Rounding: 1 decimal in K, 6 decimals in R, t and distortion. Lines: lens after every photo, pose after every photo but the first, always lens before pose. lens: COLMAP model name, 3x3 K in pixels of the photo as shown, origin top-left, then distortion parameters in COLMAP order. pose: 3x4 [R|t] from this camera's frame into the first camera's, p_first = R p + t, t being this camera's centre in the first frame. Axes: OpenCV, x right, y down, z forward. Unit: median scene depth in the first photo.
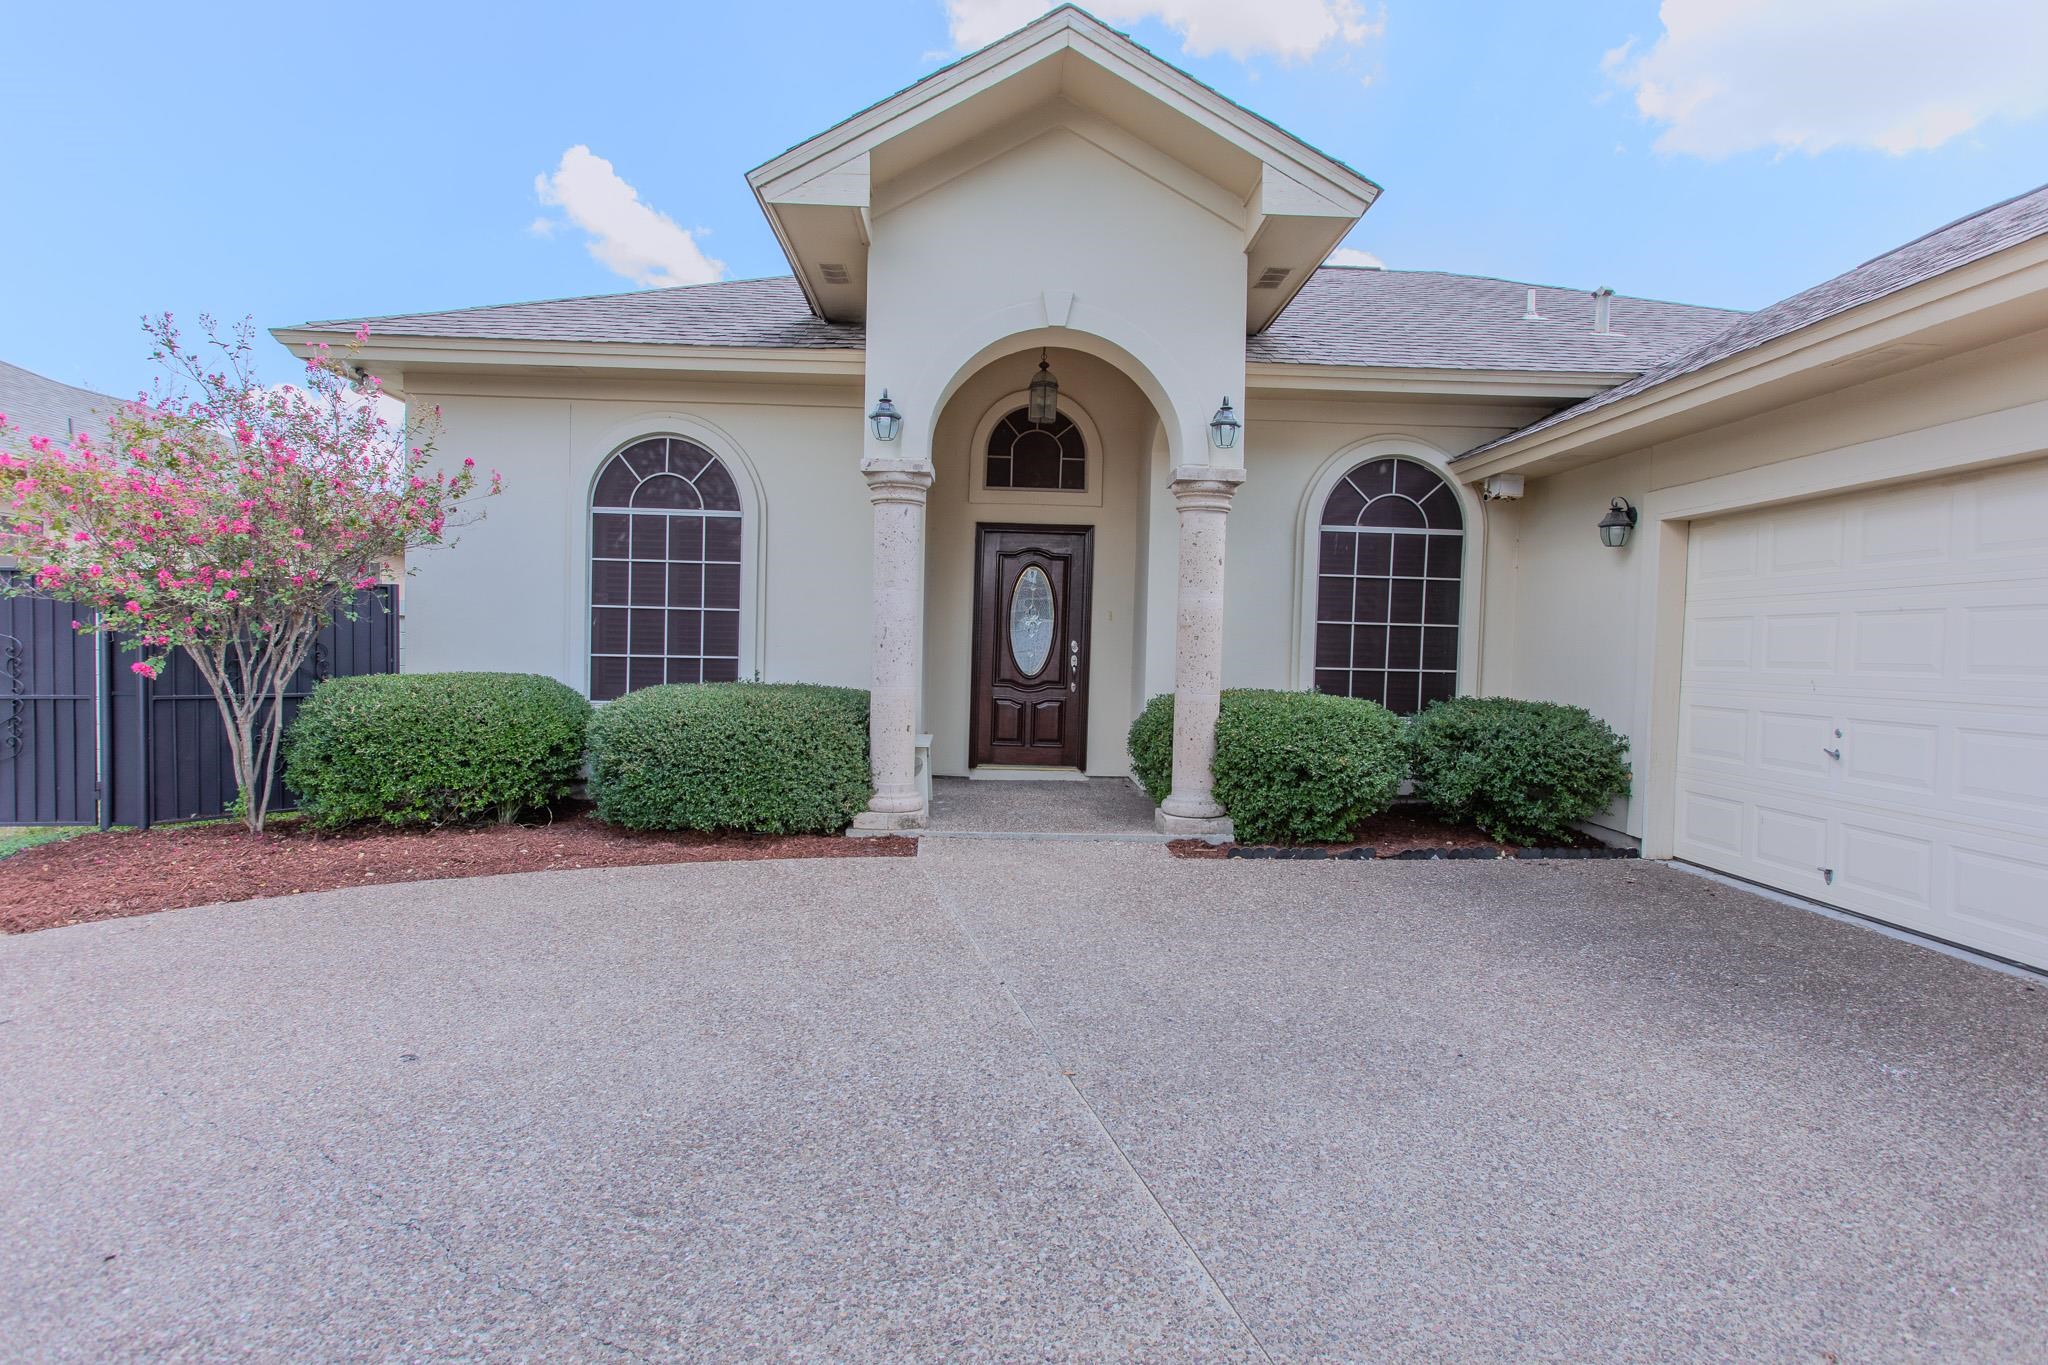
lens RADIAL K [[1030.5, 0, 1024.0], [0, 1030.5, 682.5], [0, 0, 1]] dist [-0.017904, 0.000668]
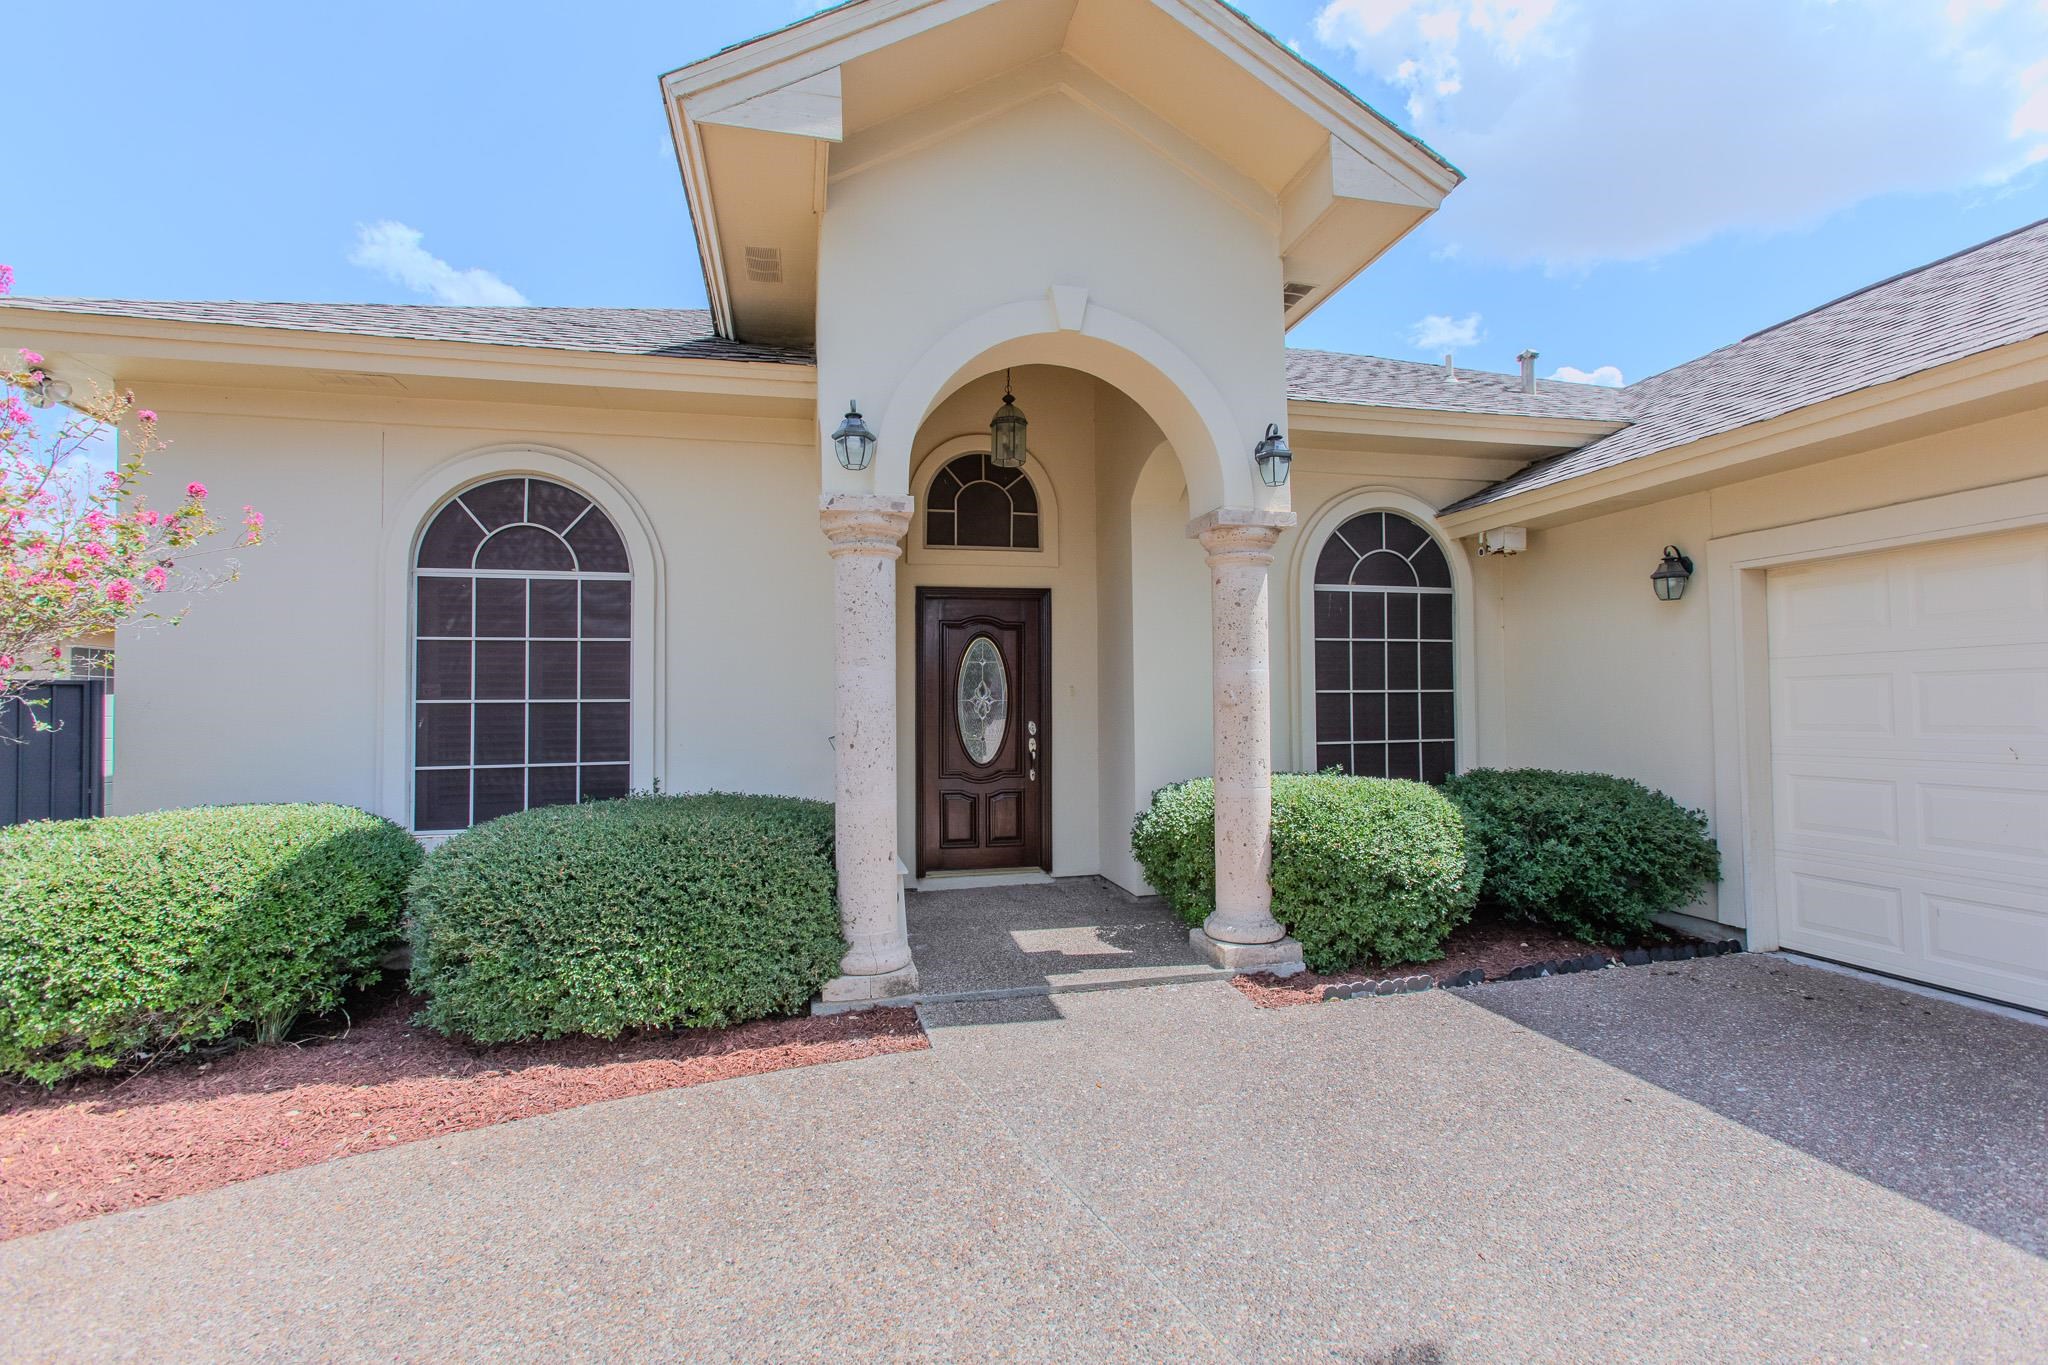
lens RADIAL K [[907.1, 0, 1024.0], [0, 907.1, 682.5], [0, 0, 1]] dist [-0.014401, 0.011044]
pose [[0.980535, -0.030251, 0.194000, -0.140180], [0.042664, 0.997278, -0.060130, -0.036212], [-0.191653, 0.067237, 0.979157, 0.332174]]
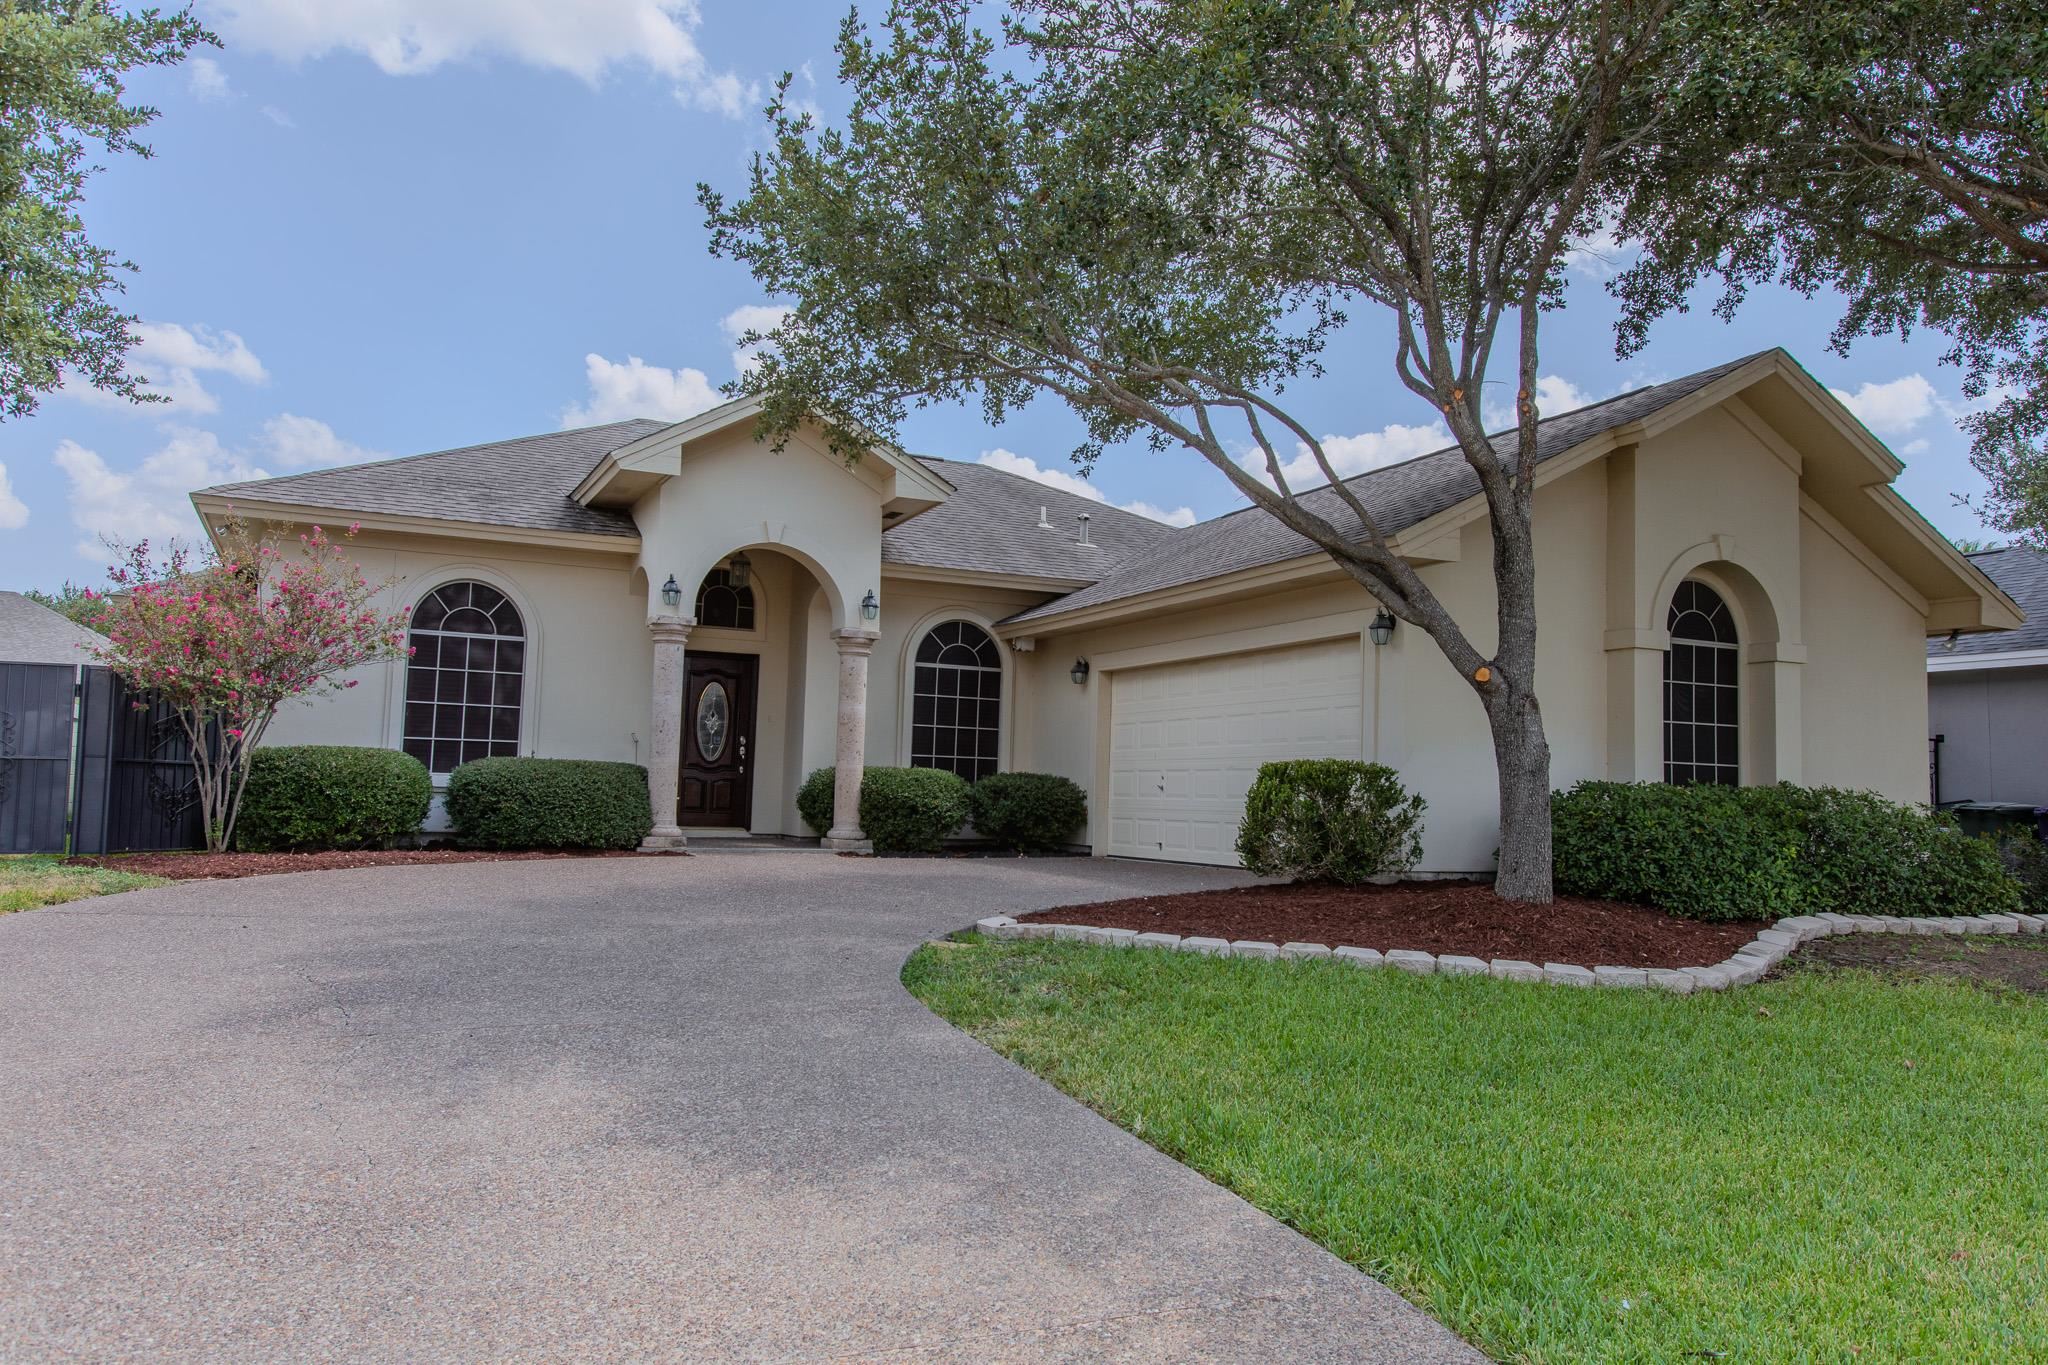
lens RADIAL K [[1441.2, 0, 1024.0], [0, 1441.2, 682.5], [0, 0, 1]] dist [-0.000834, -0.000024]
pose [[0.917775, 0.032656, 0.395755, -0.499328], [0.008735, 0.994712, -0.102335, 0.119794], [-0.397004, 0.097377, 0.912637, -1.241408]]
